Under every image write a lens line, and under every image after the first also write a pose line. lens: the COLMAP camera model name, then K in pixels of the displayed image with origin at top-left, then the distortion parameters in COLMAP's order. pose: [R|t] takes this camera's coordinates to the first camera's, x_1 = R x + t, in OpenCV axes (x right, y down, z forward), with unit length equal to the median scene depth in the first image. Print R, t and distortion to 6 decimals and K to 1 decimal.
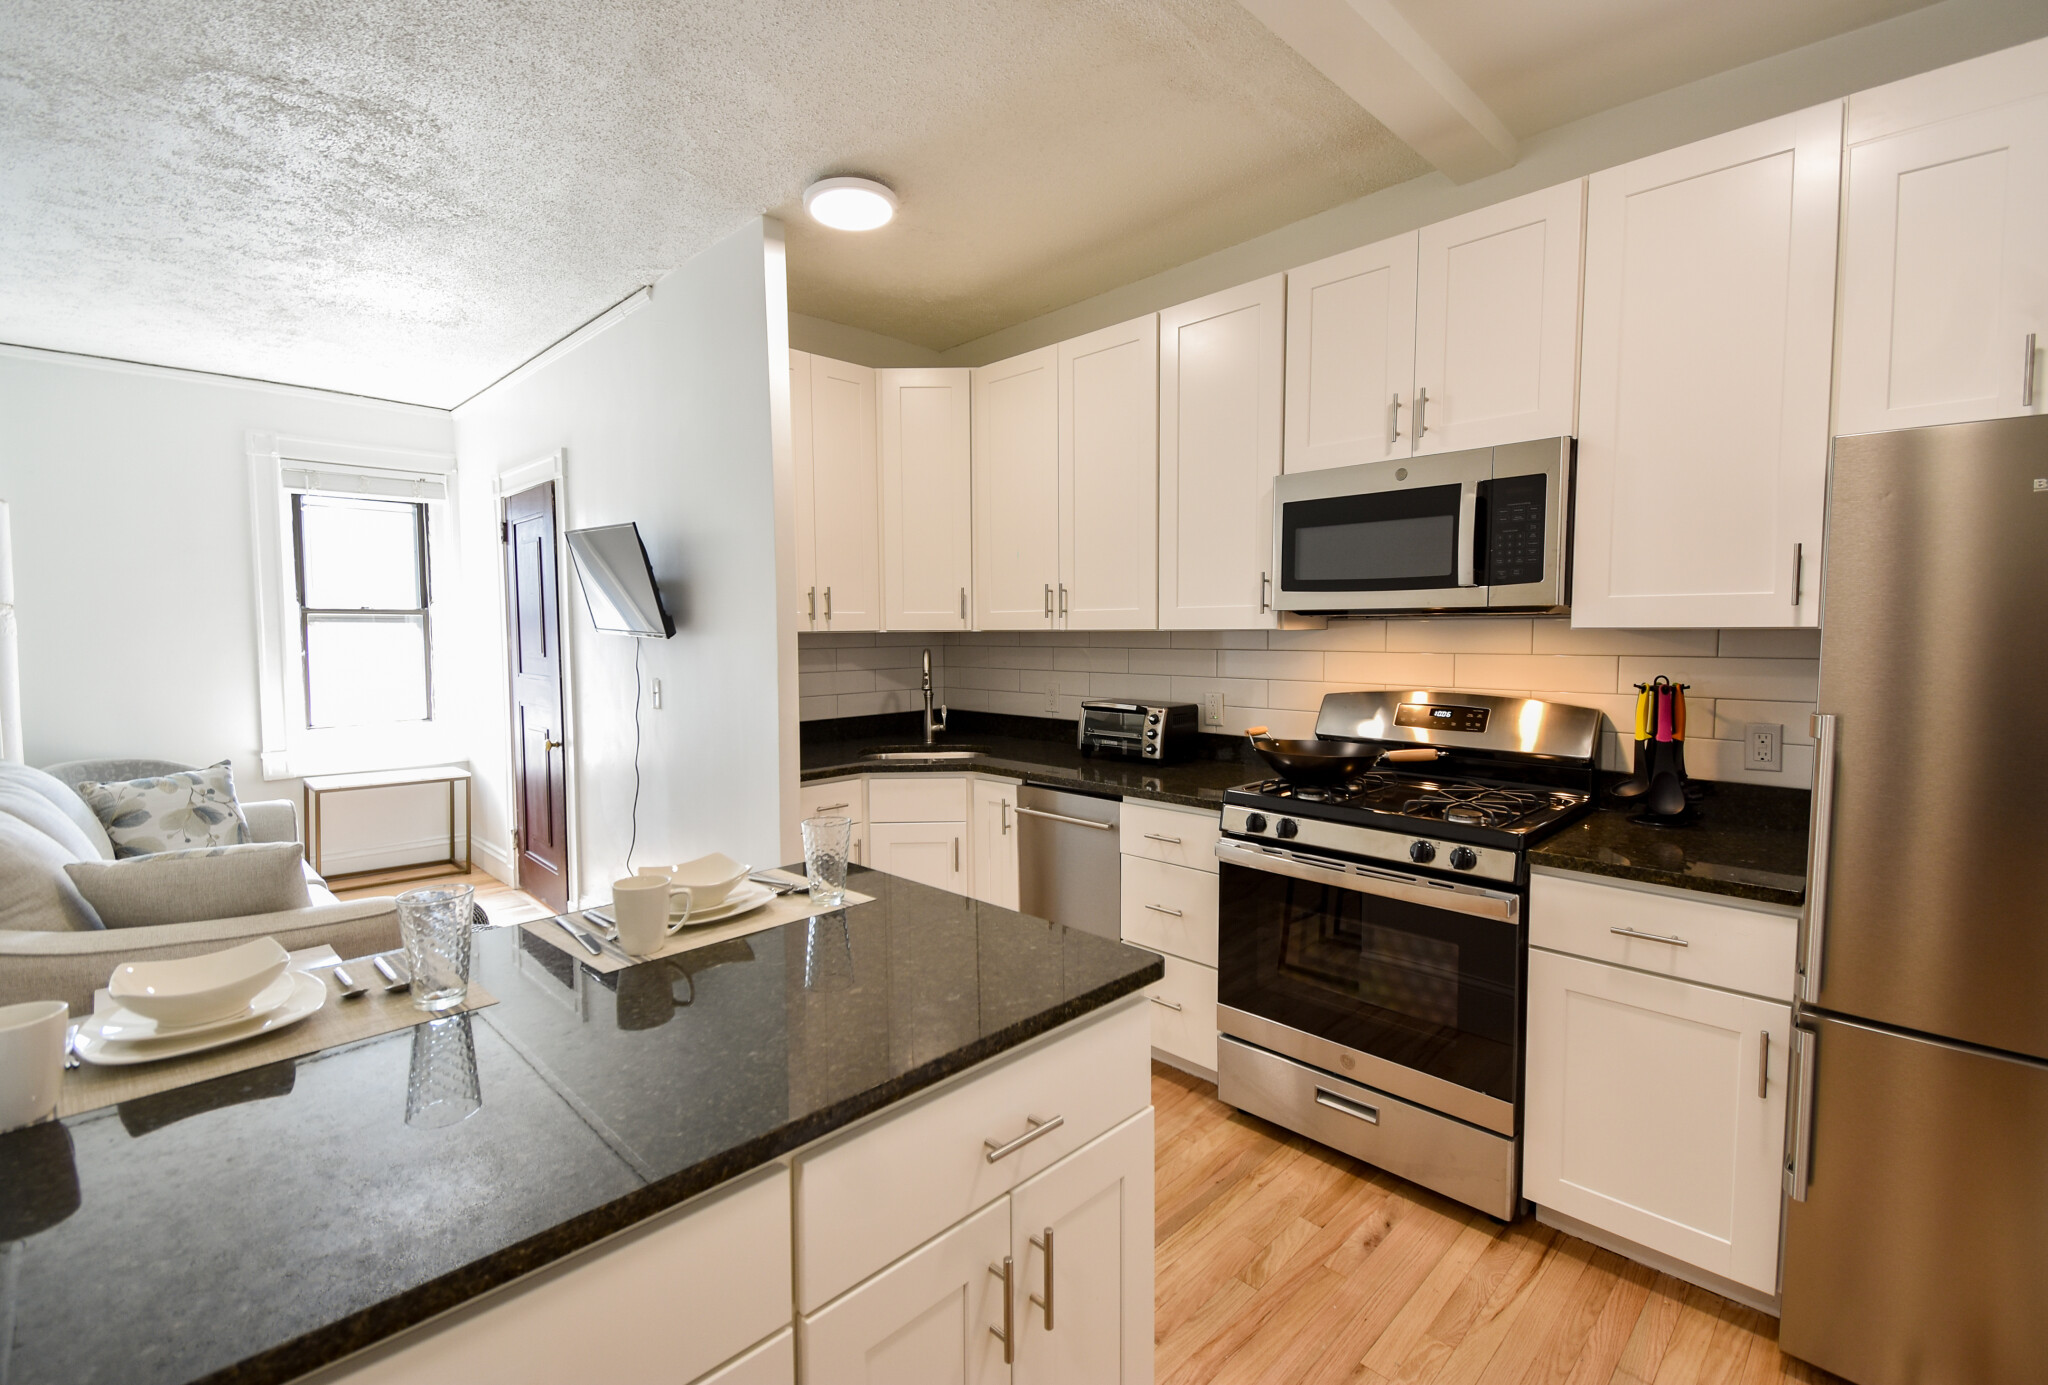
lens RADIAL K [[904.0, 0, 1009.0], [0, 904.0, 686.1], [0, 0, 1]] dist [0.039451, -0.022042]
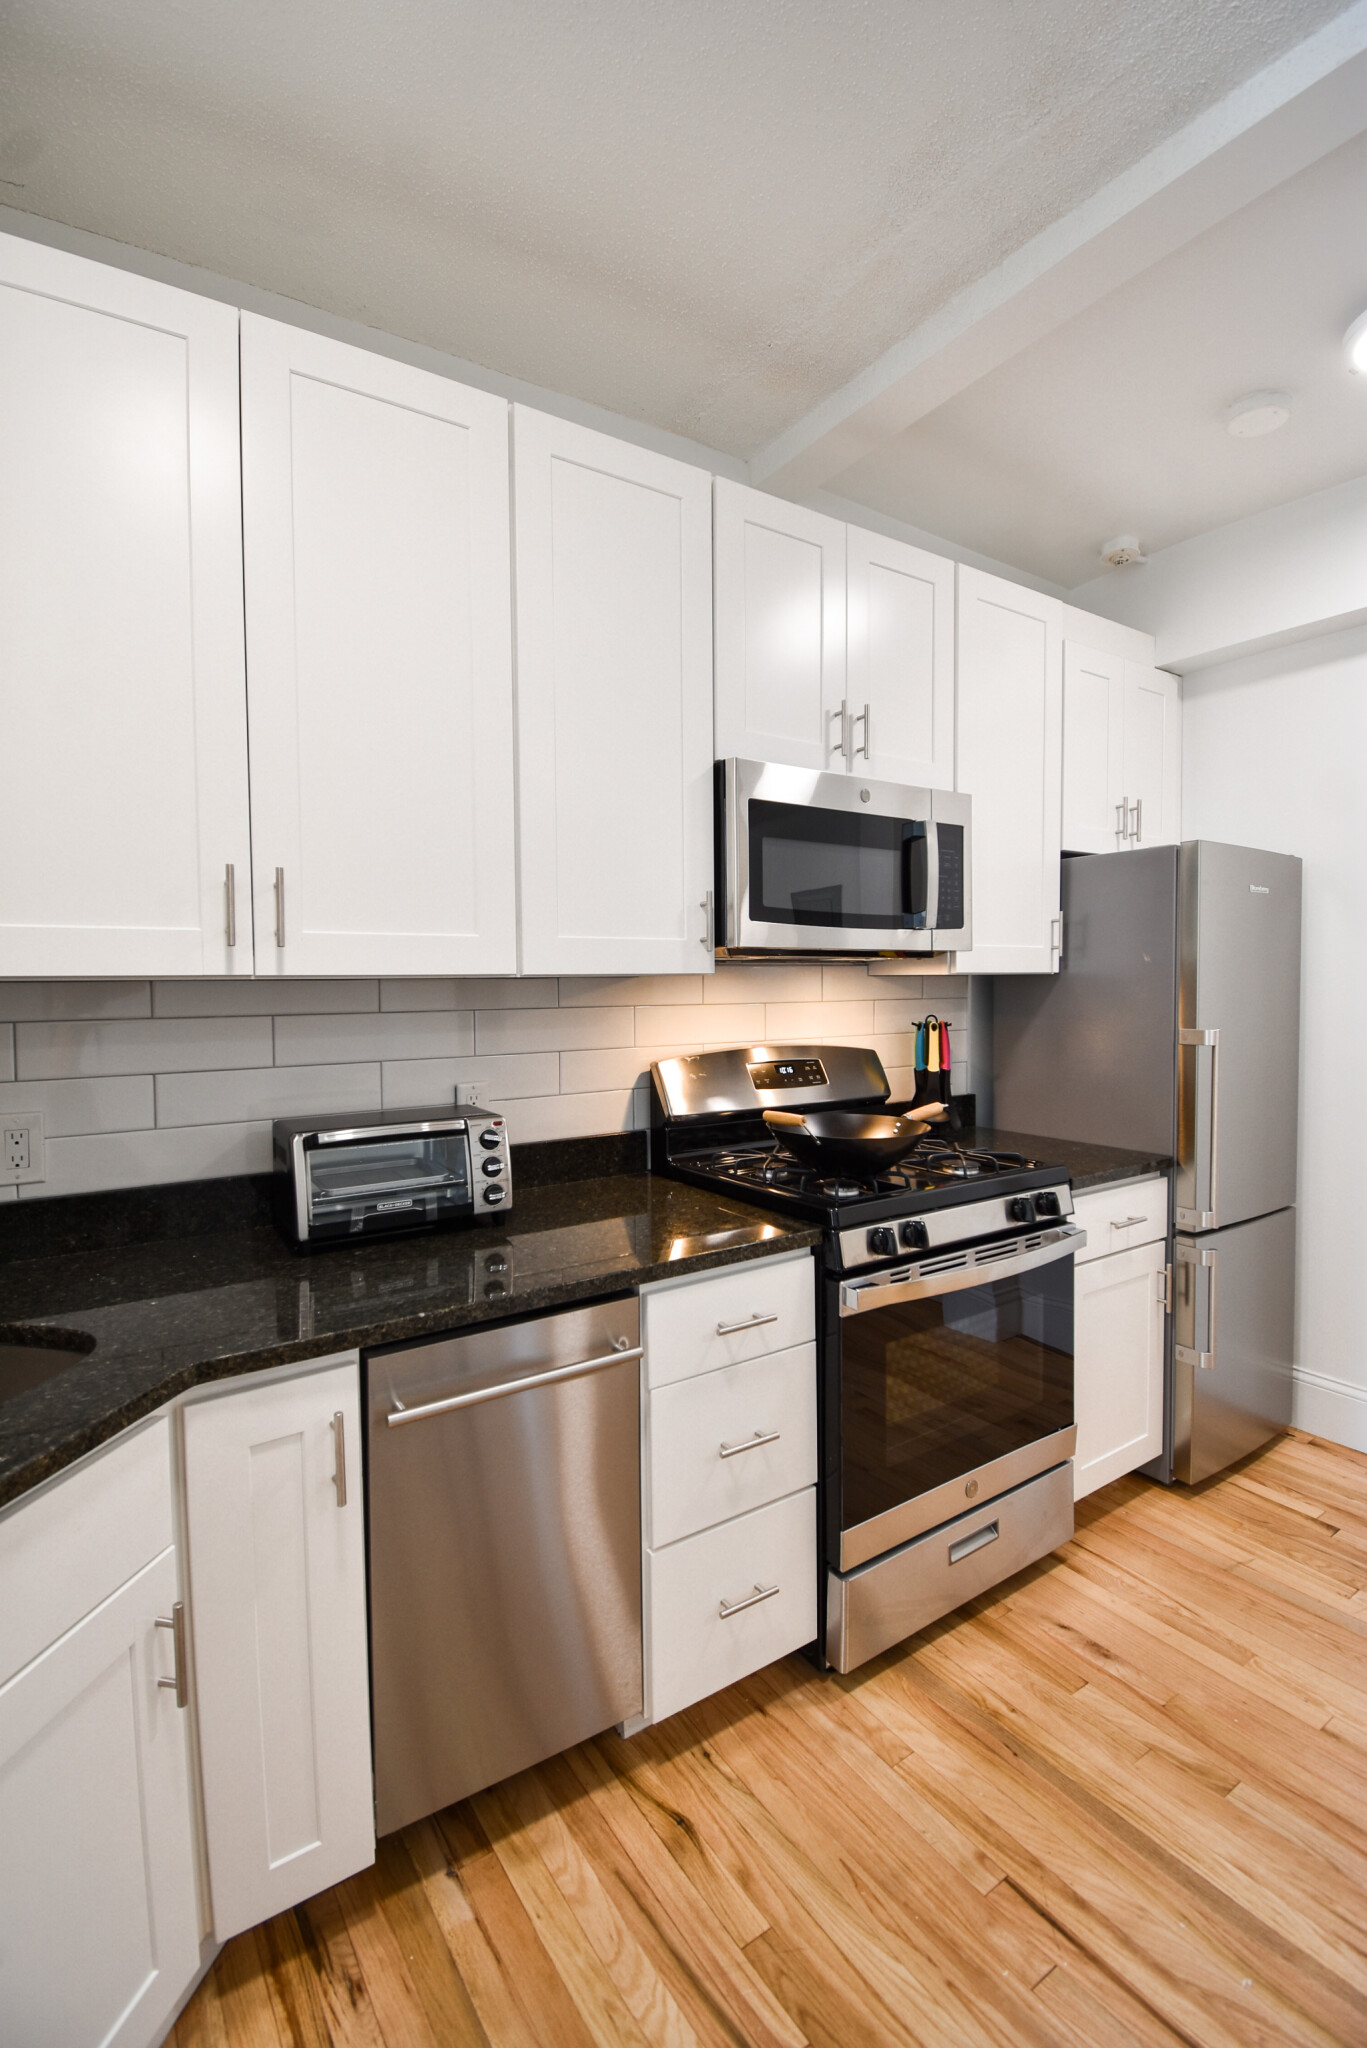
lens RADIAL K [[895.1, 0, 676.9], [0, 895.1, 1012.5], [0, 0, 1]] dist [0.012339, -0.022472]
pose [[0.202434, -0.030099, 0.978833, -0.356133], [0.071515, 0.997313, 0.015877, -0.041398], [-0.976681, 0.066788, 0.204043, 0.802950]]
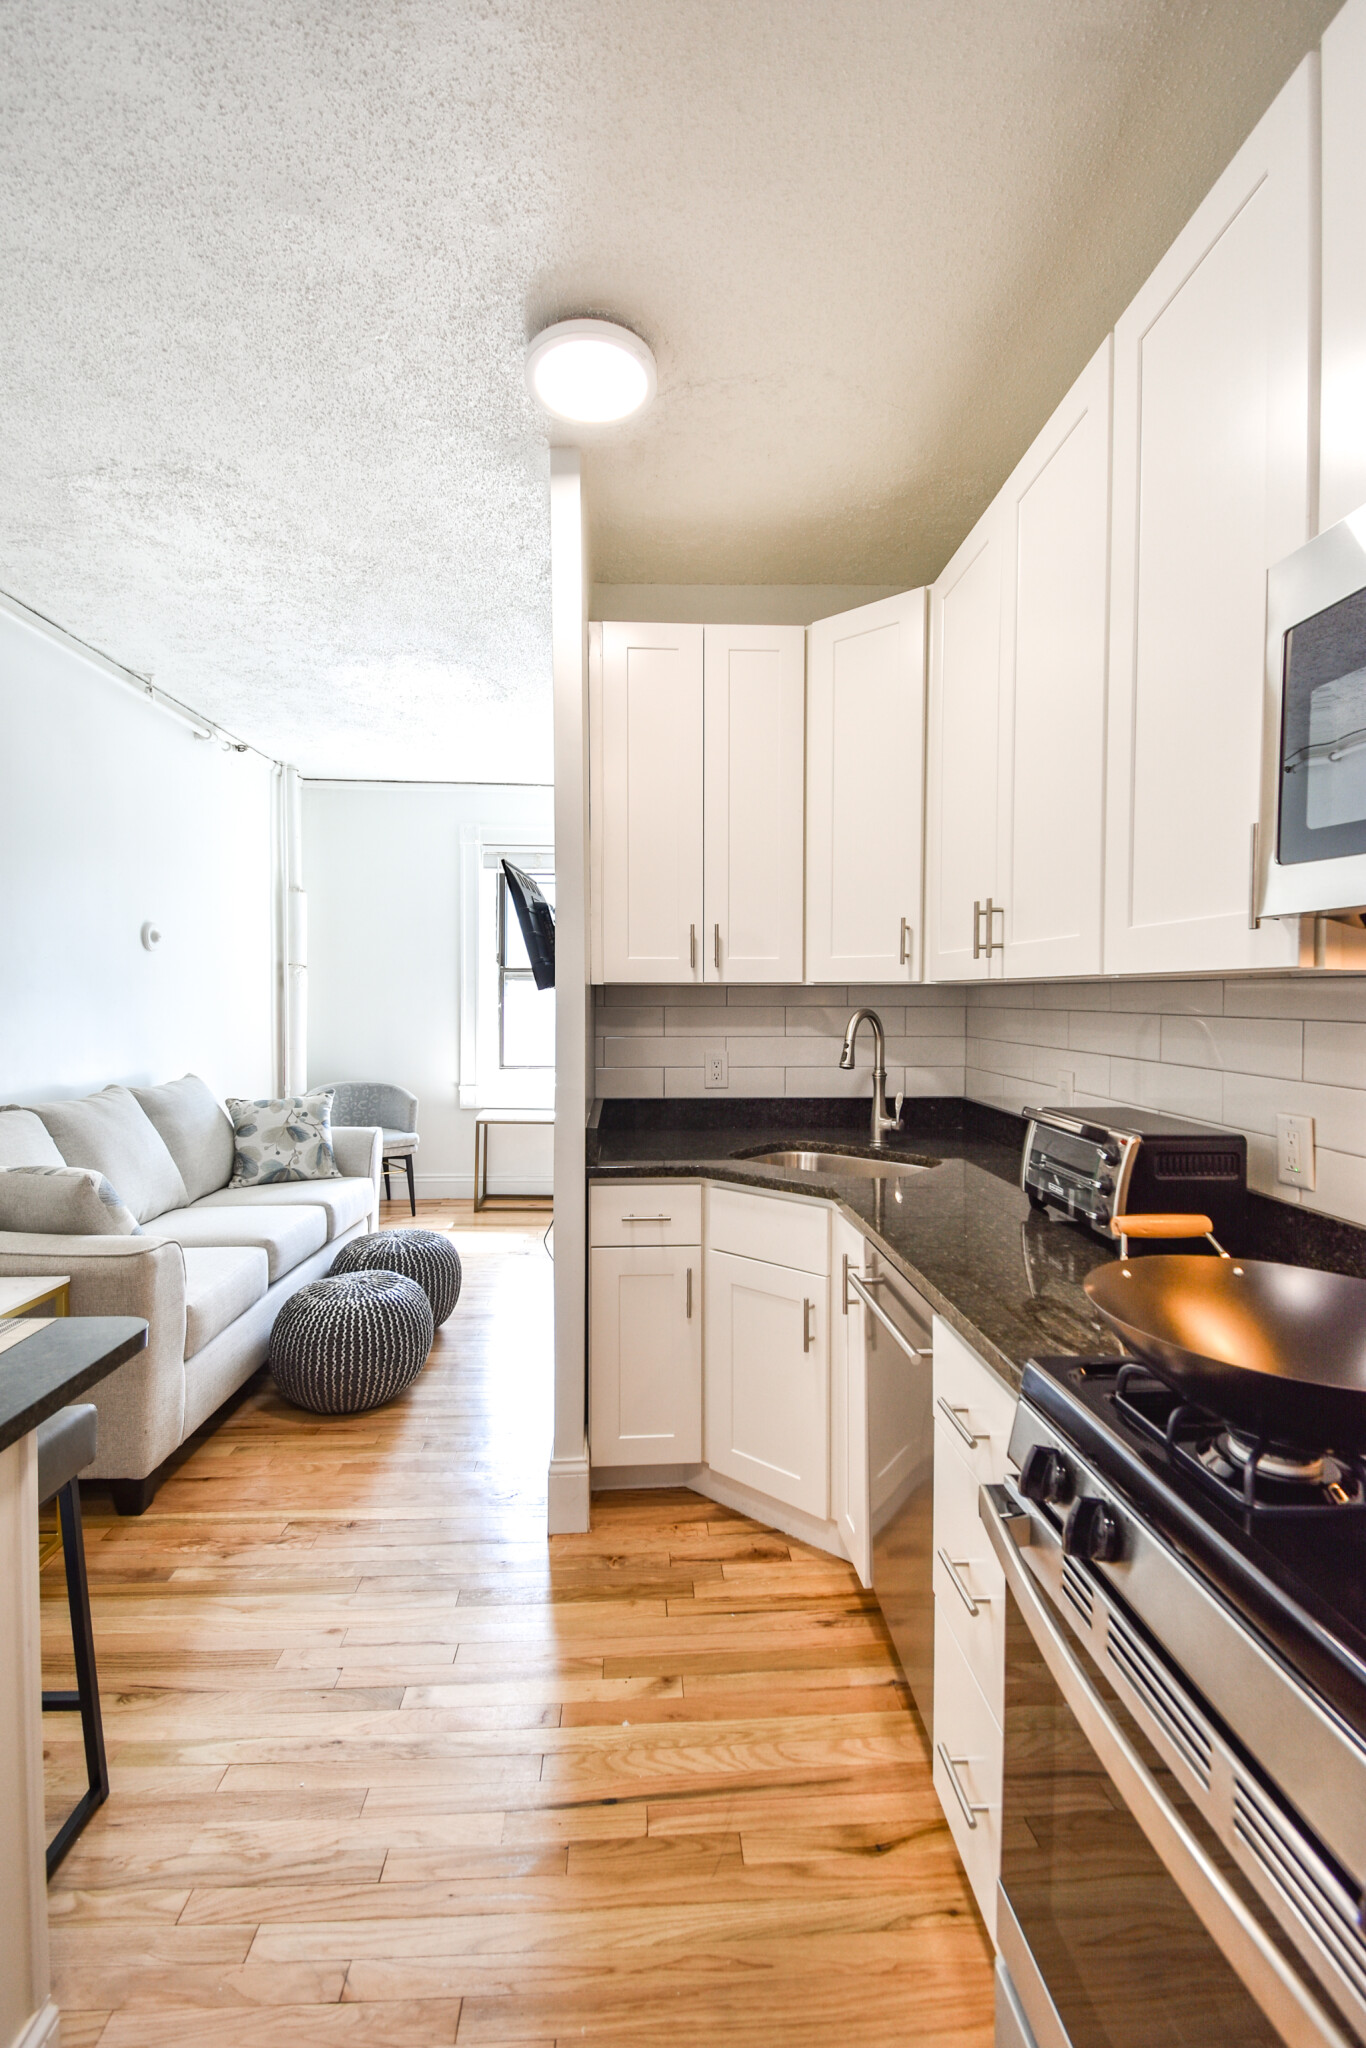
lens RADIAL K [[893.0, 0, 685.4], [0, 893.0, 1013.0], [0, 0, 1]] dist [0.045953, -0.028242]
pose [[0.747649, 0.022989, -0.663696, 0.322594], [-0.050585, 0.998469, -0.022399, -0.019474], [0.662165, 0.050320, 0.747667, 0.487265]]
